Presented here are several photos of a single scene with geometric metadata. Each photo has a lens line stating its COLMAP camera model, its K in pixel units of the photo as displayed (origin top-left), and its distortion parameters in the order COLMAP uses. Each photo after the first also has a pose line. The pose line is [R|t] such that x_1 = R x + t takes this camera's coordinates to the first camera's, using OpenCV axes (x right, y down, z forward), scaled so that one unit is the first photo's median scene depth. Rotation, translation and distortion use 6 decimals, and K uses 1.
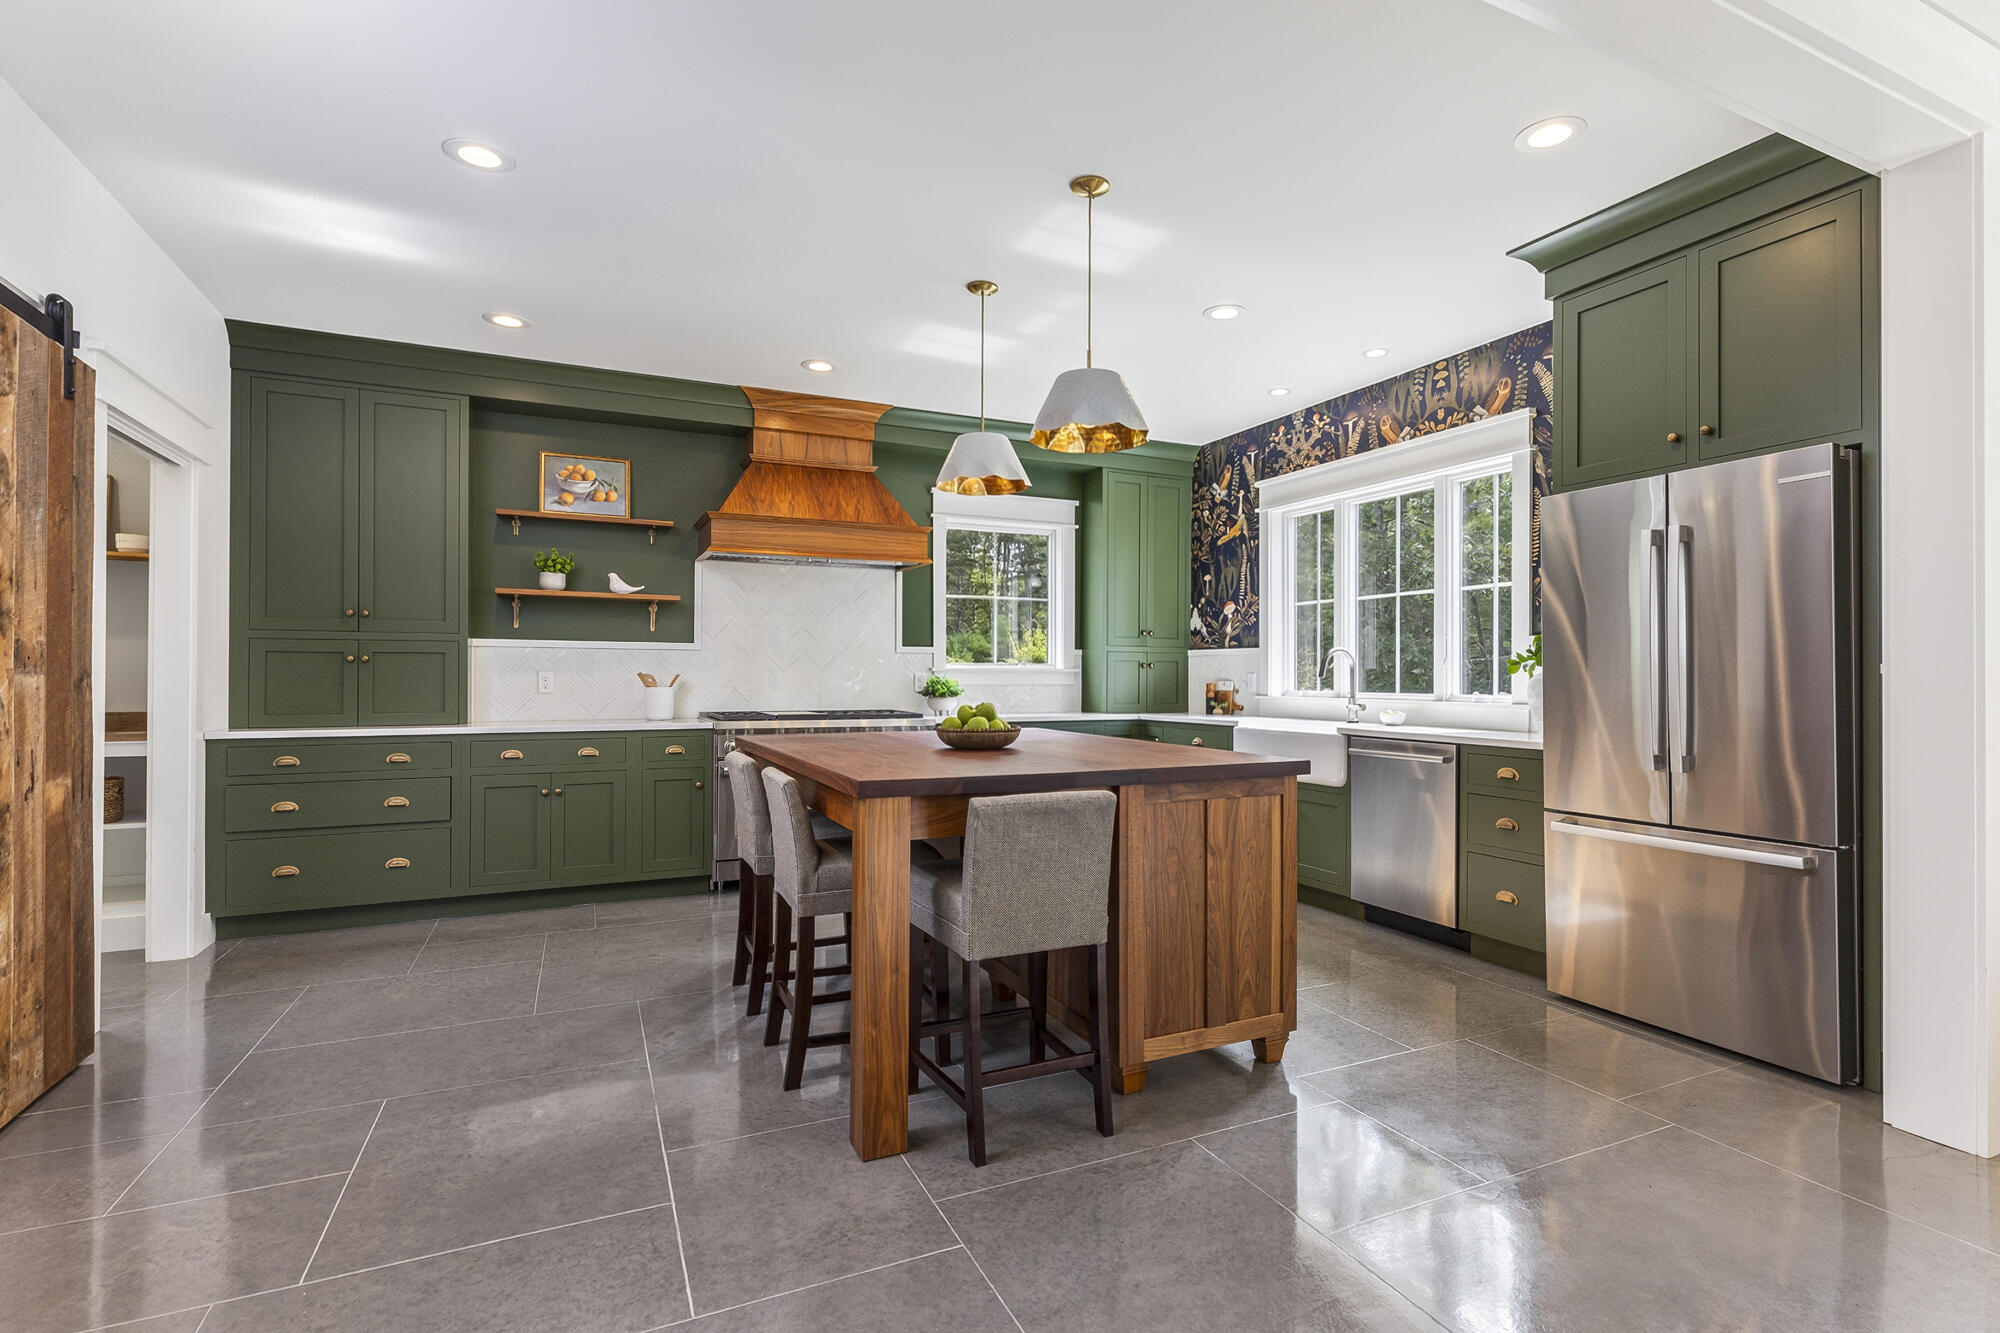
lens RADIAL K [[965.7, 0, 1001.9], [0, 965.7, 670.6], [0, 0, 1]] dist [0.000581, 0.000405]
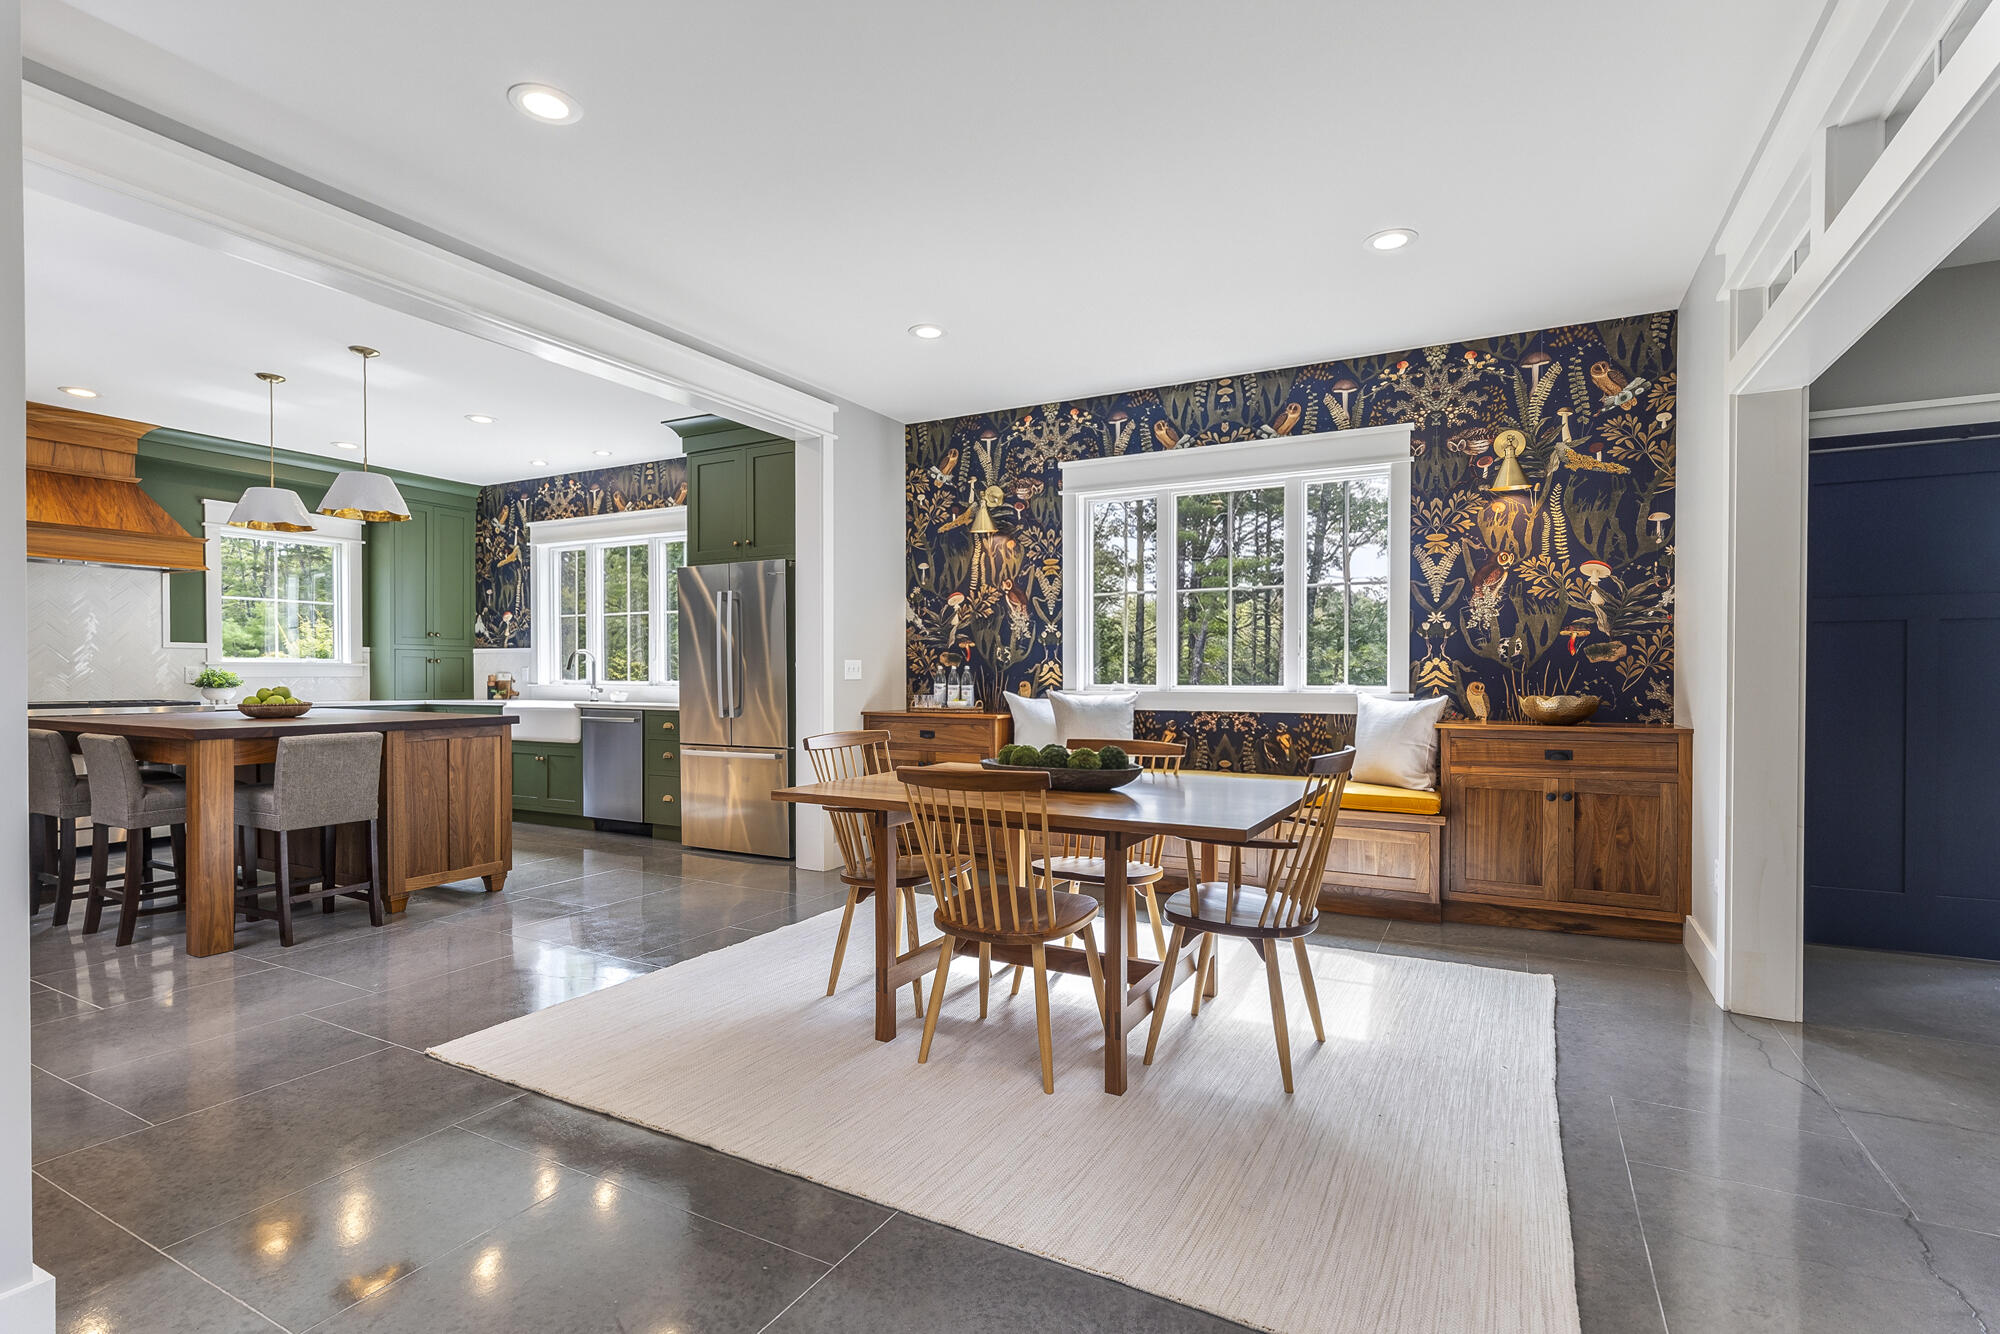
lens RADIAL K [[927.3, 0, 1003.3], [0, 927.3, 682.4], [0, 0, 1]] dist [0.001417, 0.000060]
pose [[0.782094, -0.007919, 0.623111, -0.020287], [-0.002478, 0.999872, 0.015817, 0.001743], [-0.623156, -0.013914, 0.781974, -0.409608]]
